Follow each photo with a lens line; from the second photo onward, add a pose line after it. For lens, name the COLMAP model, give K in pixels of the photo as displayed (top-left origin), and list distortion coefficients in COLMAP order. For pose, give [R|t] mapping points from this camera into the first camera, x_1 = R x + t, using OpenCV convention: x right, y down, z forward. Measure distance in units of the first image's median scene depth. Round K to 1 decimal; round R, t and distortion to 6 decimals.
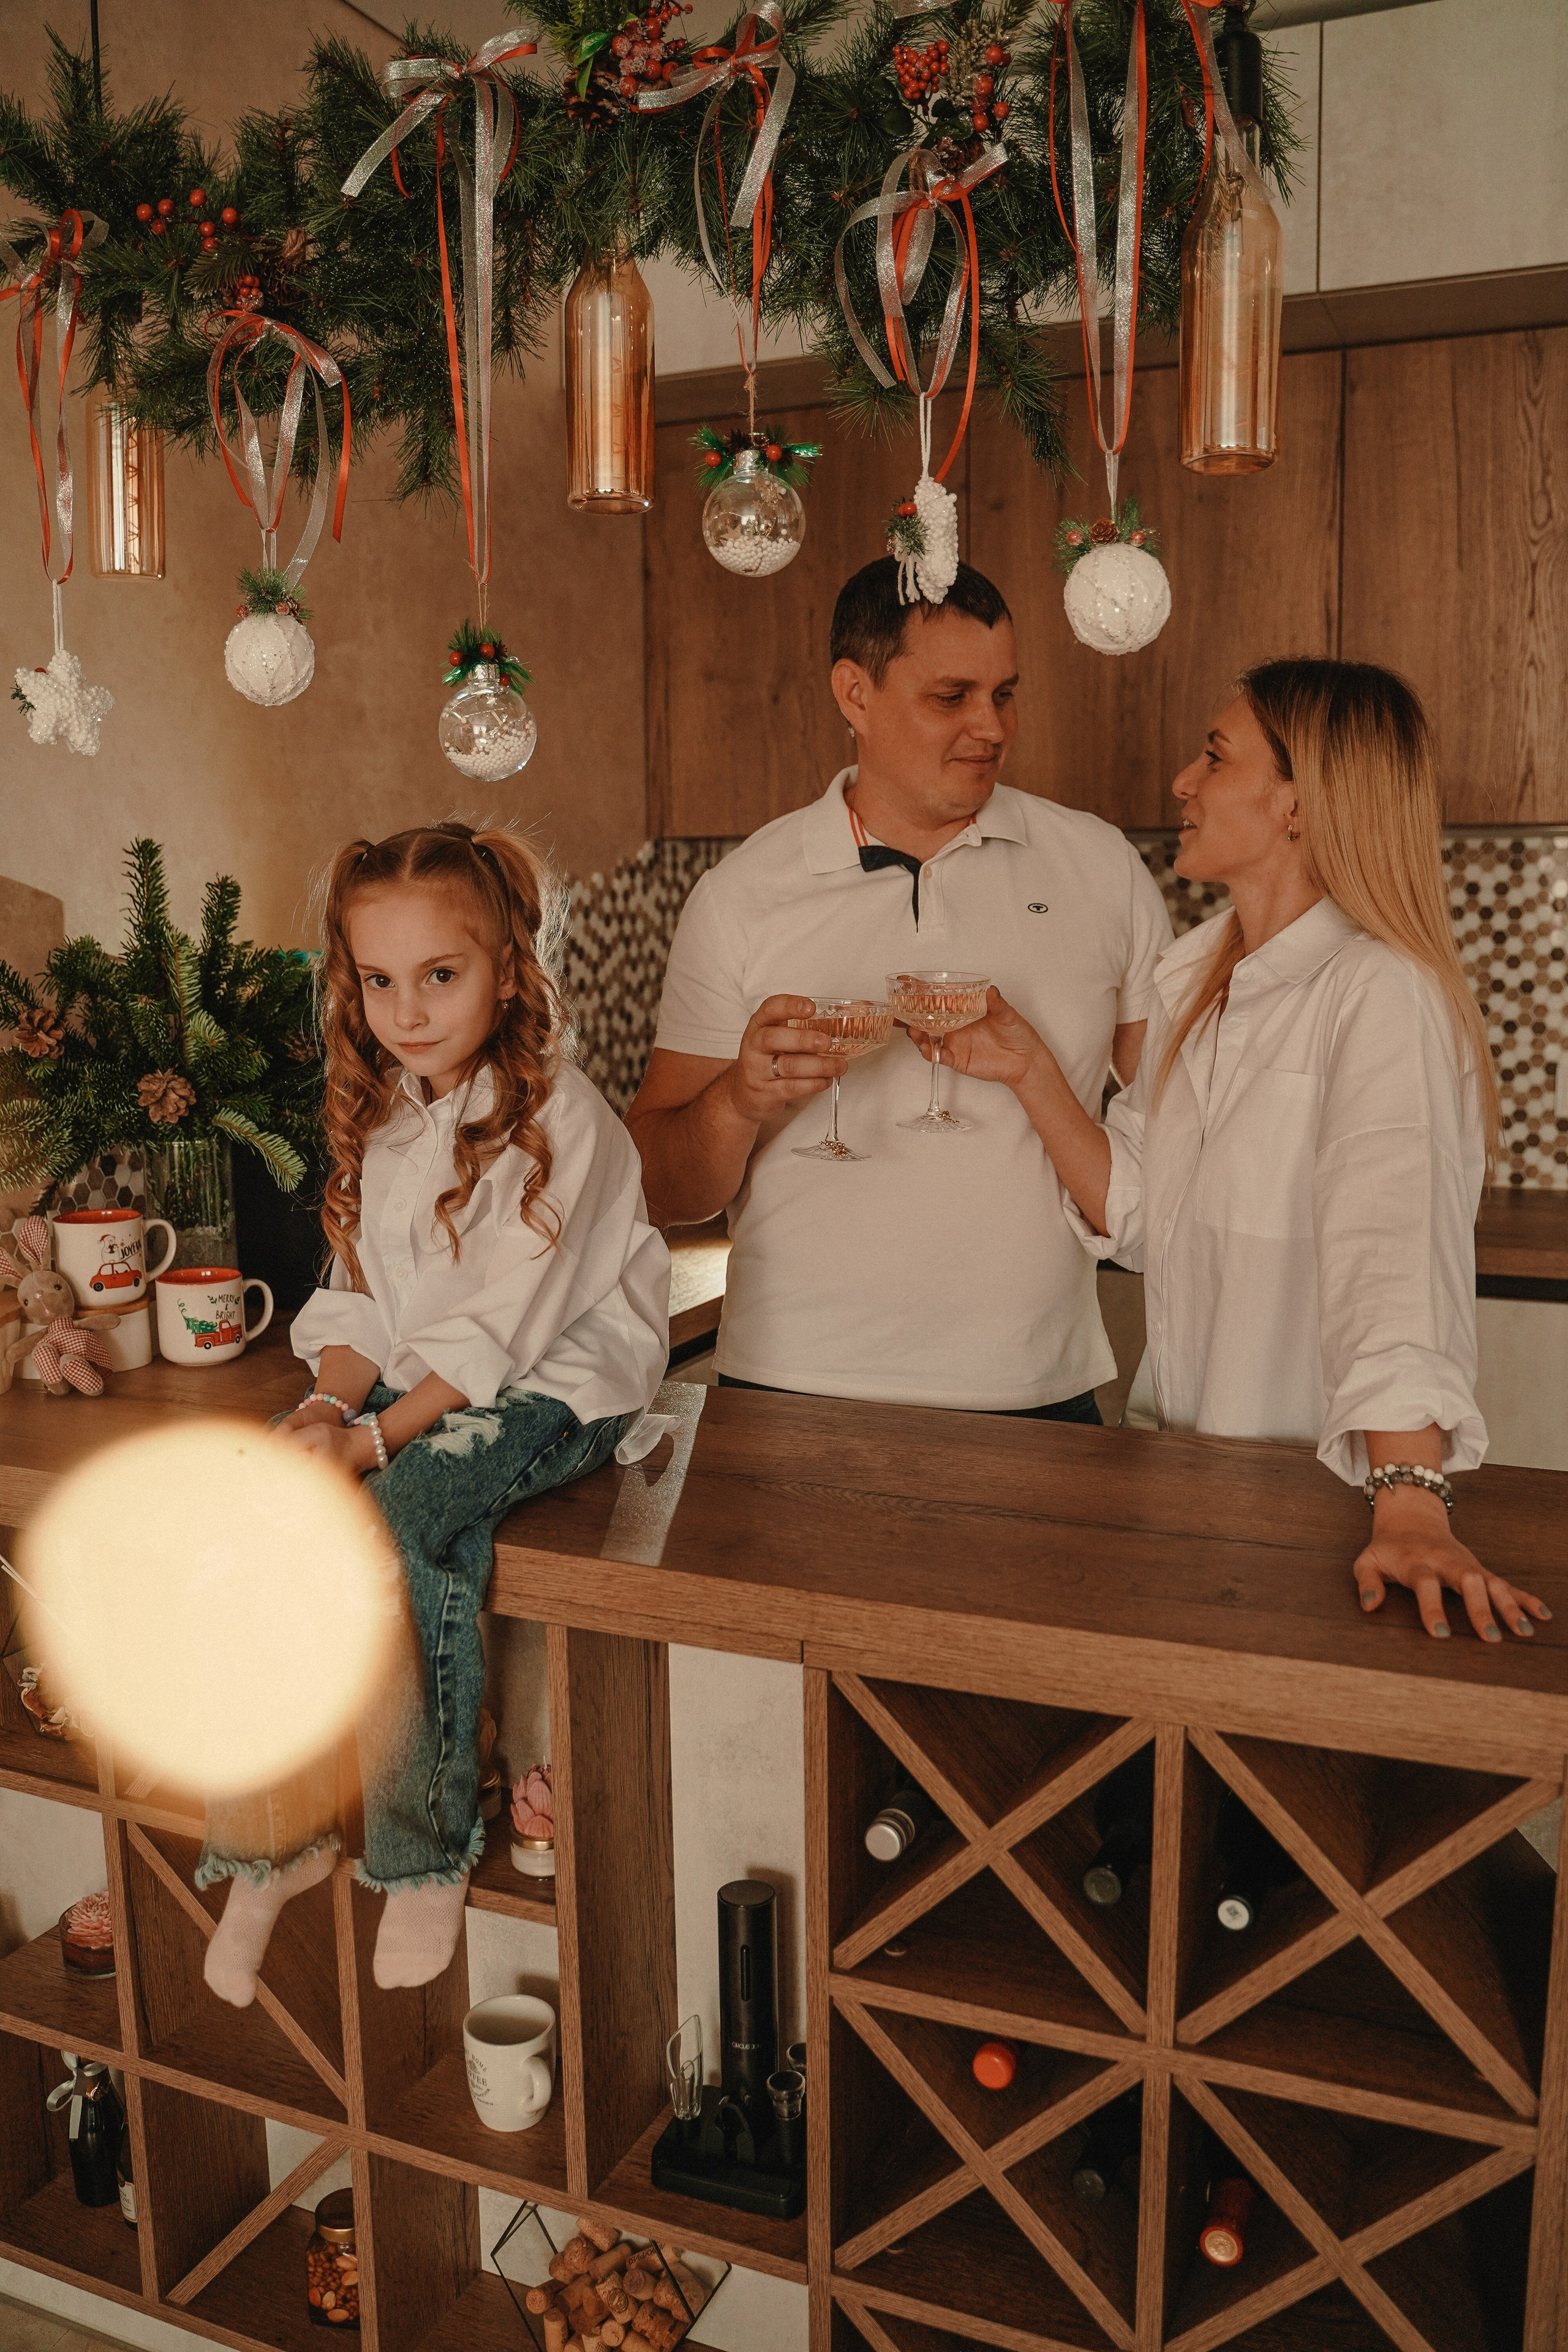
lens RADIAL K [[1948.0, 0, 781.7], [0, 1948.0, 1180.4], [0, 0, 1]] dist [-0.115437, 0.094571]
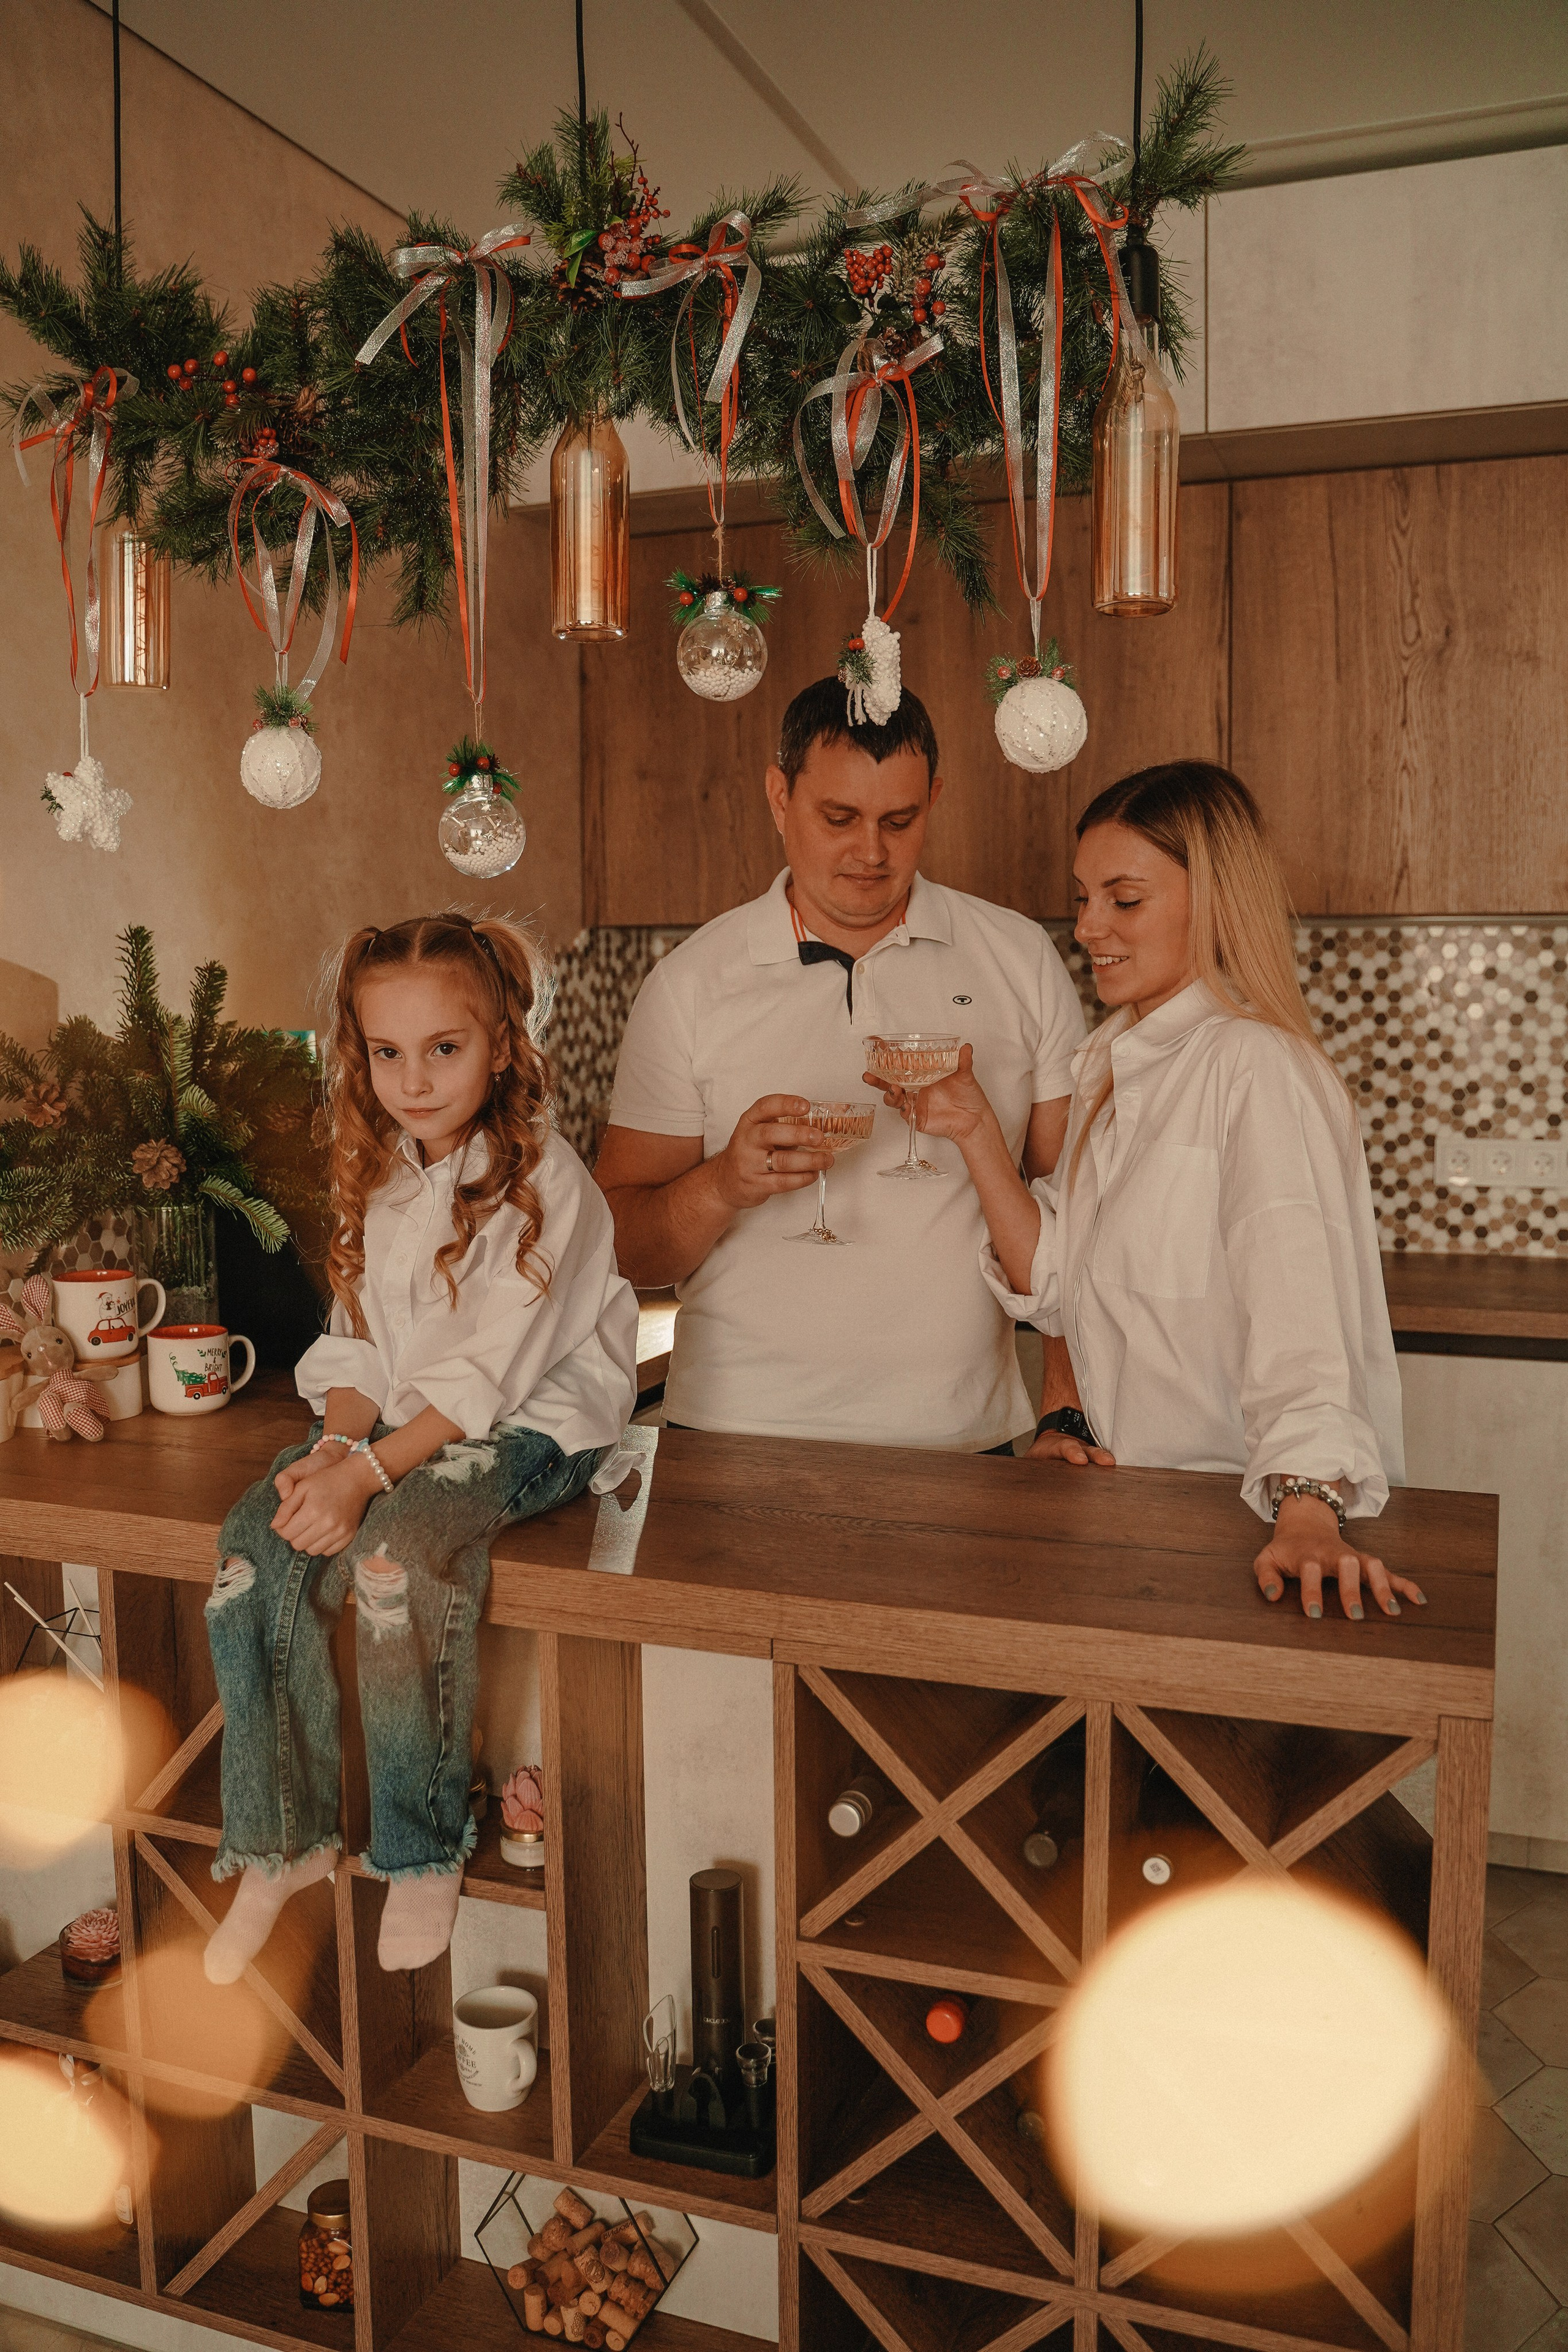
lens RADIAL K [[1948.0, 0, 775.1], [0, 1948.0, 1171.6], [0, 0, 1]] dist [-0.115437, 0.094571]
pose [[0.998821, -0.002461, 0.048484, -0.035867], [0.004768, 0.998859, -0.047519, 0.017195], [-0.048312, 0.047694, 0.997693, -0.117800]]
